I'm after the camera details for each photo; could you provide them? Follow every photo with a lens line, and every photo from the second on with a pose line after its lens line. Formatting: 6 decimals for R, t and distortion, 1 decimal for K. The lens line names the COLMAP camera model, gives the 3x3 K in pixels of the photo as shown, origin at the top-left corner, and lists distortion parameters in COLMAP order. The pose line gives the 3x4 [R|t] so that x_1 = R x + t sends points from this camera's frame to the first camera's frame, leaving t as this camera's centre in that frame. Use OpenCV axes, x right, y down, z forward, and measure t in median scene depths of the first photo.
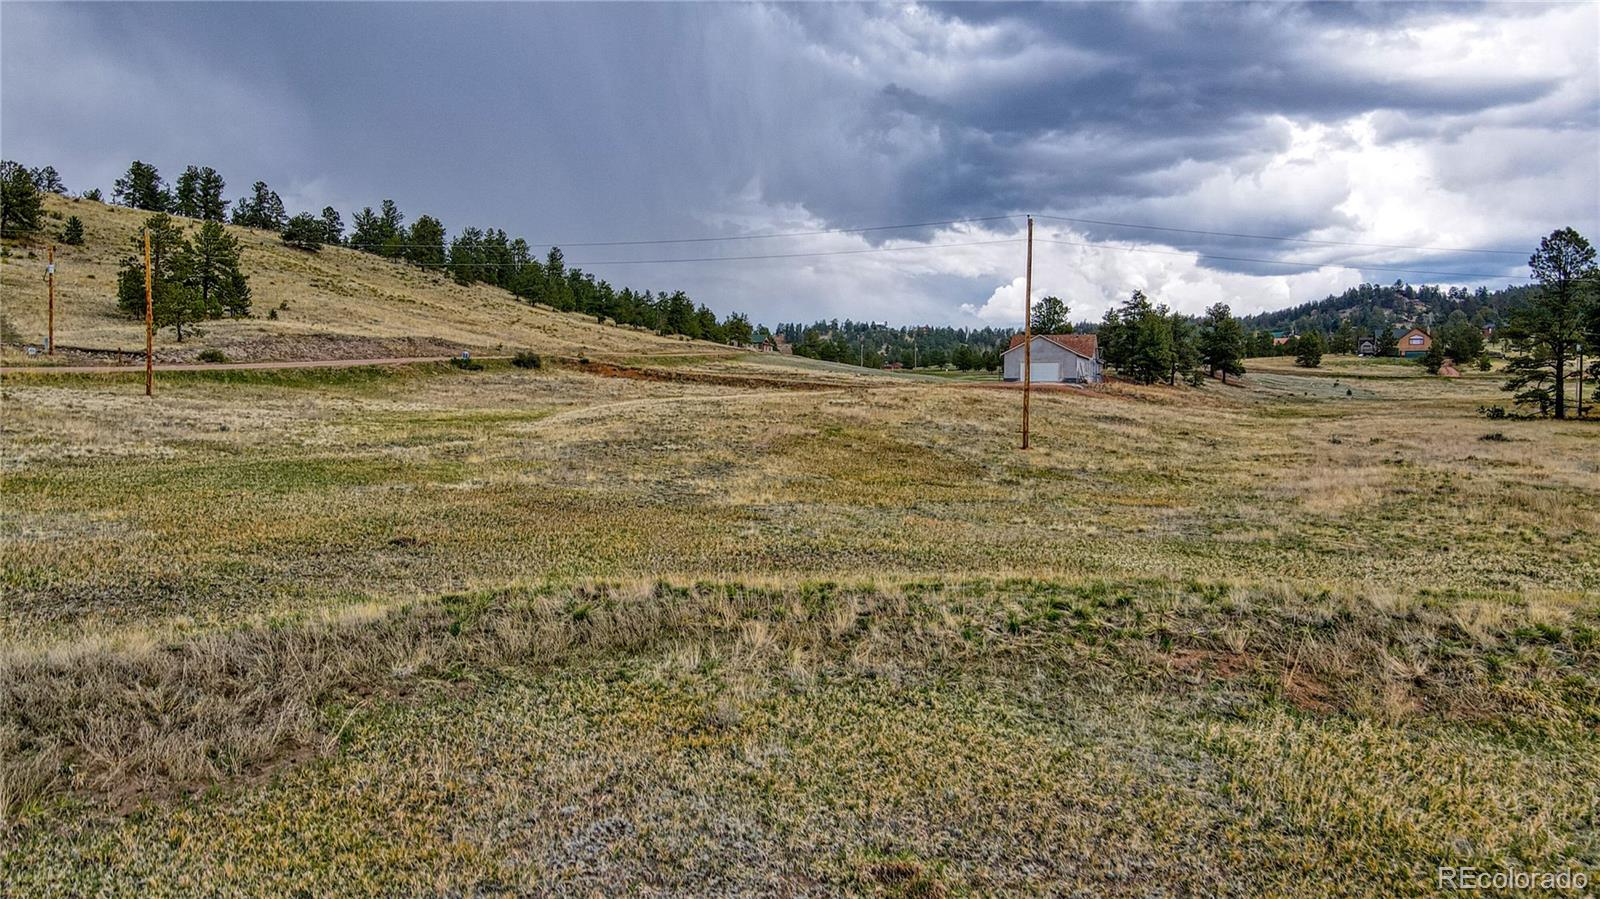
lens RADIAL K [[1178.3, 0, 791.7], [0, 1178.3, 440.4], [0, 0, 1]] dist [0.017495, -0.001944]
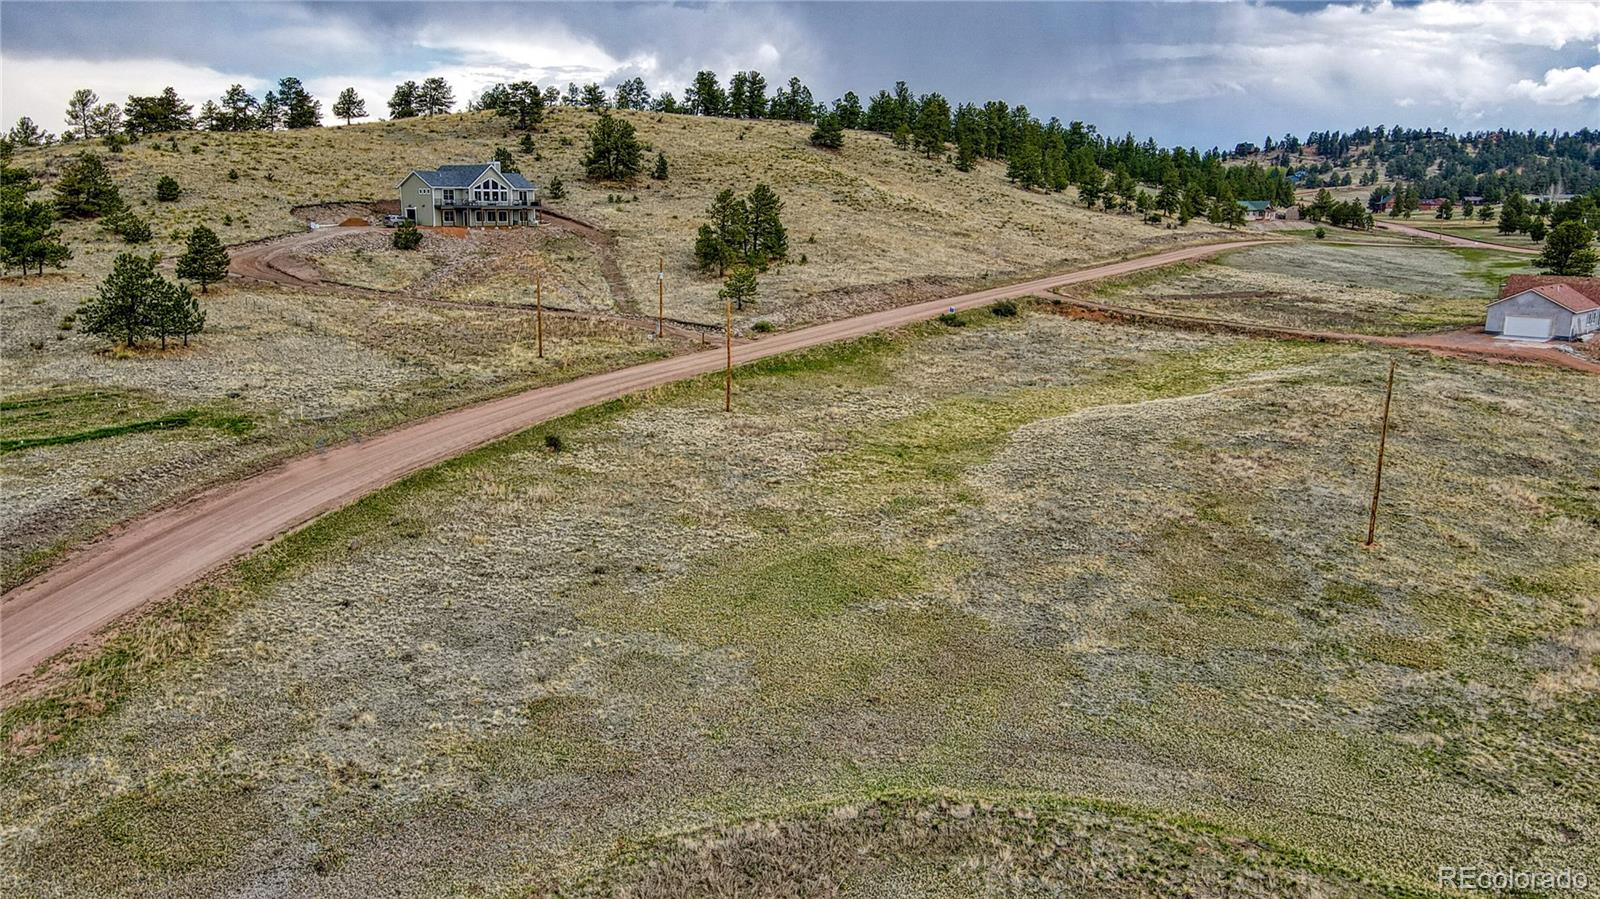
lens RADIAL K [[1186.9, 0, 792.8], [0, 1186.9, 423.0], [0, 0, 1]] dist [-0.001306, 0.025634]
pose [[0.913916, 0.077179, -0.398498, 0.048203], [-0.015182, 0.987569, 0.156449, -0.109890], [0.405619, -0.136931, 0.903727, -0.124735]]
